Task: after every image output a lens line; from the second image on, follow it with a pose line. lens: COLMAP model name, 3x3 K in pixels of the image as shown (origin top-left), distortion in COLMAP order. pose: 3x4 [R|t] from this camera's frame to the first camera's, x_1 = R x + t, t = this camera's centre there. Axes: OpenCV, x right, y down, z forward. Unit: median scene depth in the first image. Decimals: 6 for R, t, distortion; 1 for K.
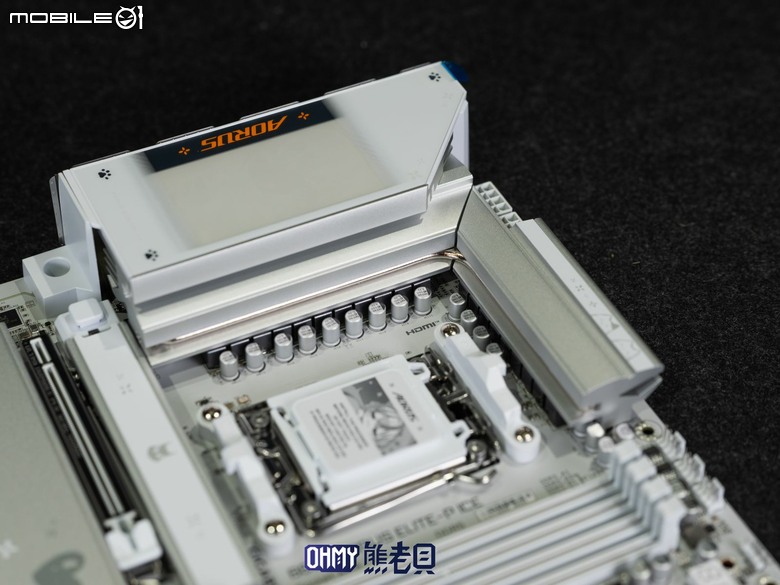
lens RADIAL K [[1771.3, 0, 390.0], [0, 1771.3, 292.5], [0, 0, 1]] dist [0.022680, -0.006405]
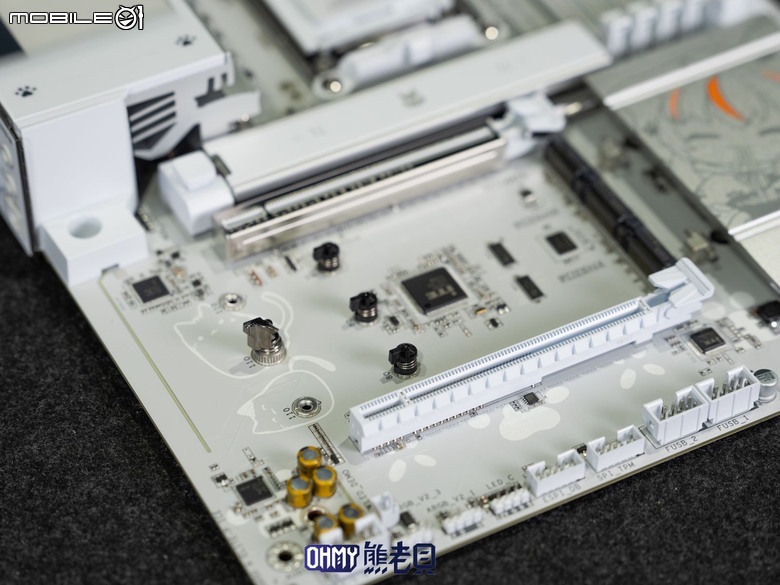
lens RADIAL K [[2530.8, 0, 390.0], [0, 2530.8, 292.5], [0, 0, 1]] dist [-0.168361, 11.537192]
pose [[-0.040116, -0.708268, 0.704803, -1.059315], [0.687081, 0.492586, 0.534115, -0.531146], [-0.725472, 0.505683, 0.466878, 0.443867]]
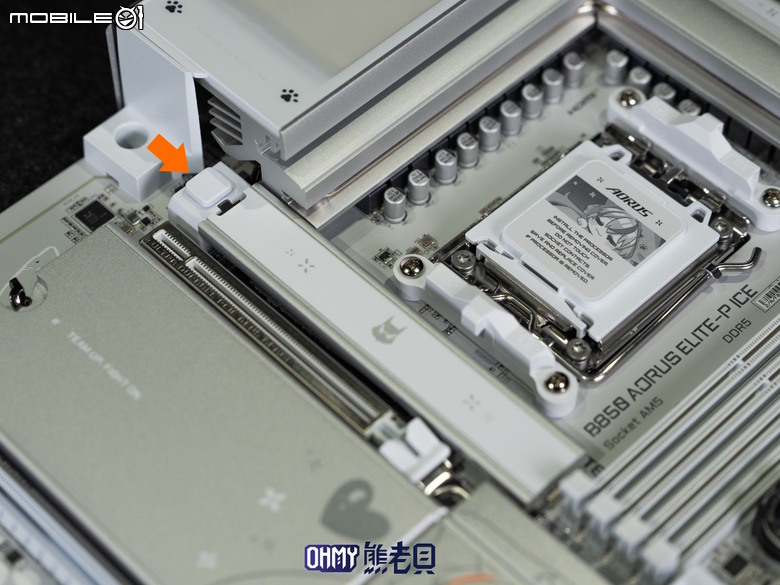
lens RADIAL K [[1910.8, 0, 390.0], [0, 1910.8, 292.5], [0, 0, 1]] dist [0.085000, -0.433776]
pose [[0.947423, -0.255658, 0.192428, -0.281933], [0.222428, 0.958501, 0.178328, -0.080063], [-0.230034, -0.126151, 0.964972, 0.150150]]
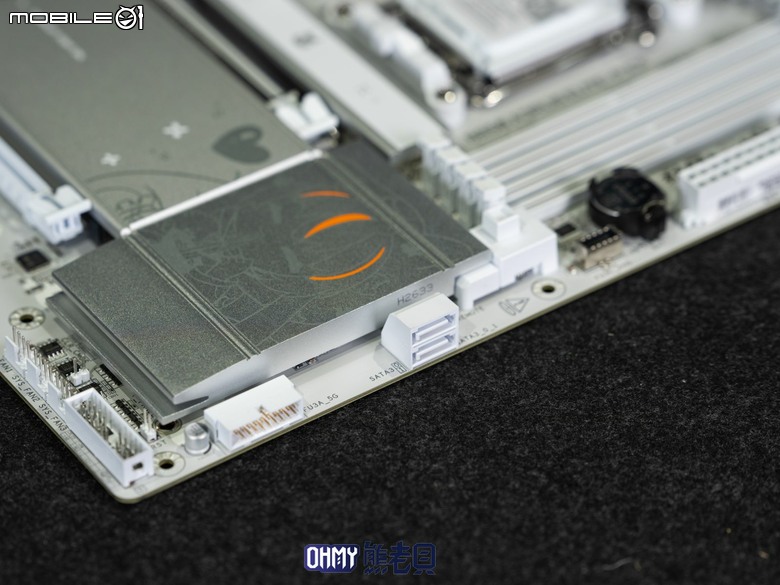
lens RADIAL K [[2740.0, 0, 390.0], [0, 2740.0, 292.5], [0, 0, 1]] dist [0.555368, 0.730593]
pose [[0.987760, -0.106871, 0.113613, -0.255259], [0.114909, 0.991134, -0.066705, 0.311428], [-0.105476, 0.078943, 0.991283, -0.414476]]
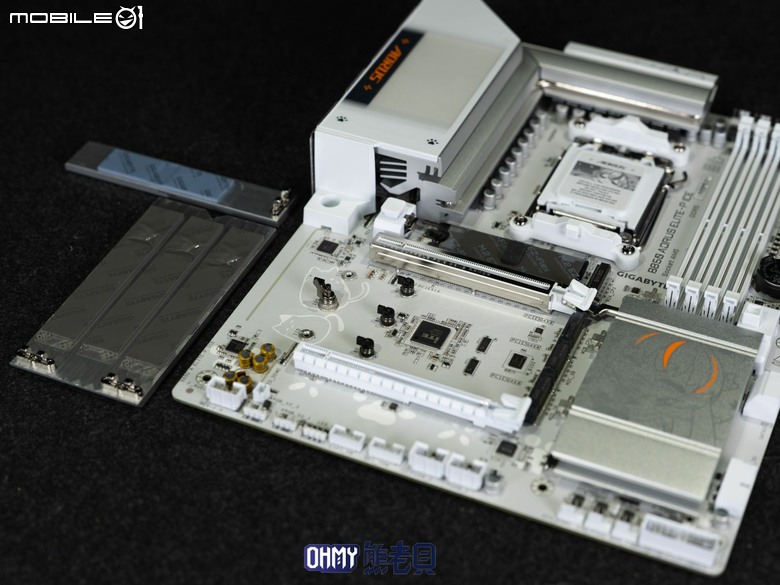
lens RADIAL K [[1505.2, 0, 390.0], [0, 1505.2, 292.5], [0, 0, 1]] dist [-0.102937, 0.023338]
pose [[0.764706, -0.430326, 0.479629, -0.787605], [0.449620, 0.889519, 0.081222, -0.026899], [-0.461592, 0.153540, 0.873704, -0.005016]]
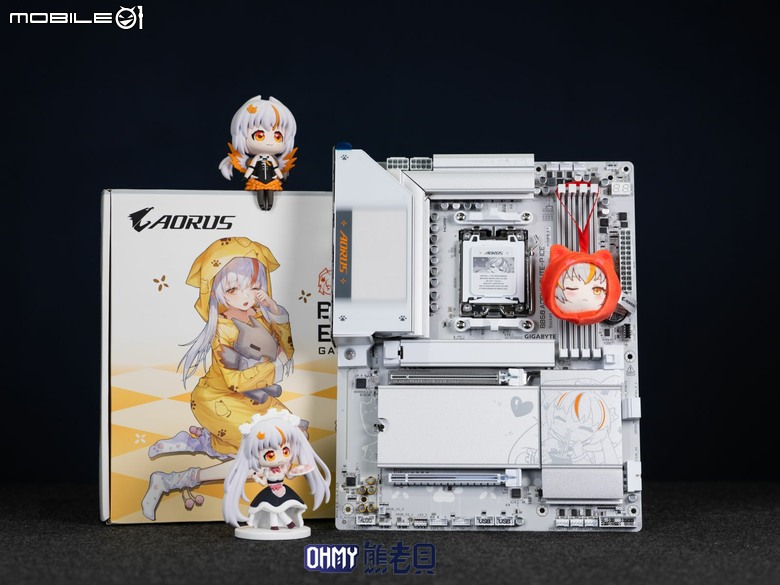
lens RADIAL K [[1771.3, 0, 390.0], [0, 1771.3, 292.5], [0, 0, 1]] dist [0.022680, -0.006405]
pose [[0.443183, -0.881672, 0.161998, -0.493683], [0.641842, 0.438251, 0.629265, -1.525933], [-0.625801, -0.174903, 0.760120, -0.762137]]
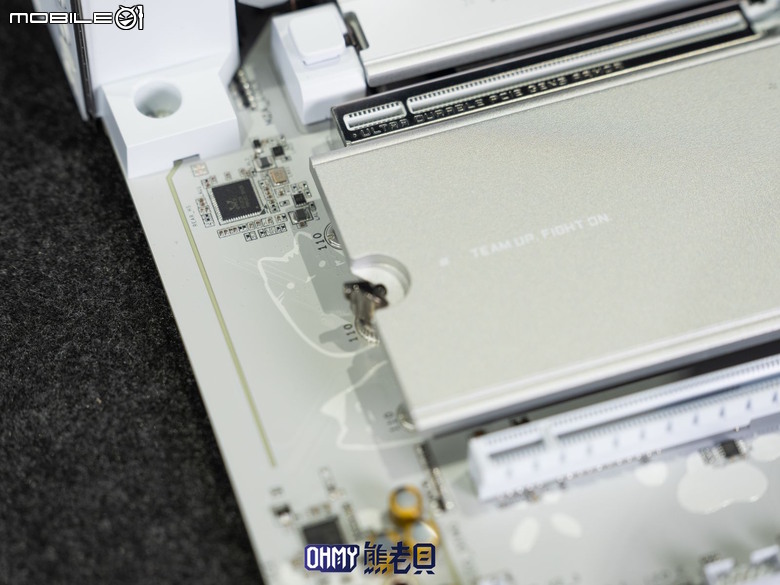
lens RADIAL K [[2597.4, 0, 390.0], [0, 2597.4, 292.5], [0, 0, 1]] dist [0.667045, -1.925707]
pose [[0.124633, -0.823575, 0.553345, -0.737186], [0.672044, 0.480356, 0.563574, -0.430036], [-0.729948, 0.301632, 0.613347, 0.499968]]
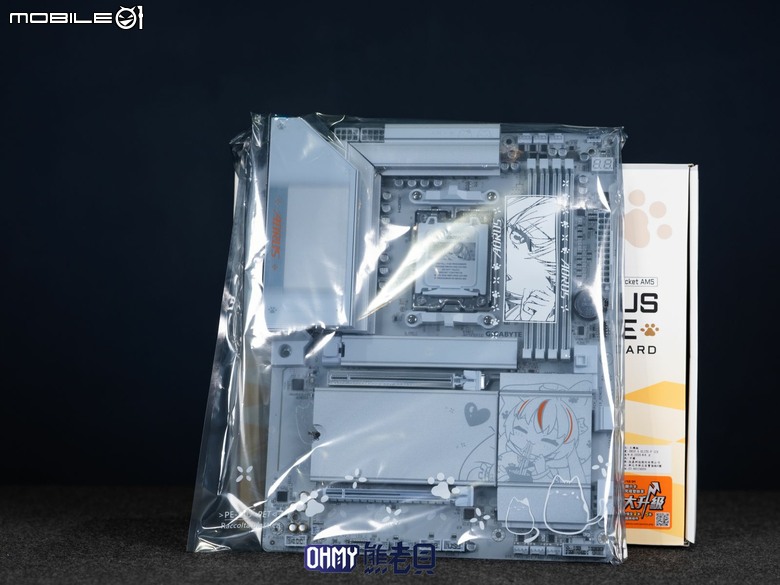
lens RADIAL K [[1877.6, 0, 390.0], [0, 1877.6, 292.5], [0, 0, 1]] dist [0.109254, 0.253451]
pose [[0.467434, -0.876989, 0.111337, -0.332328], [0.694855, 0.442342, 0.567018, -1.226352], [-0.546518, -0.187680, 0.816146, -0.798858]]
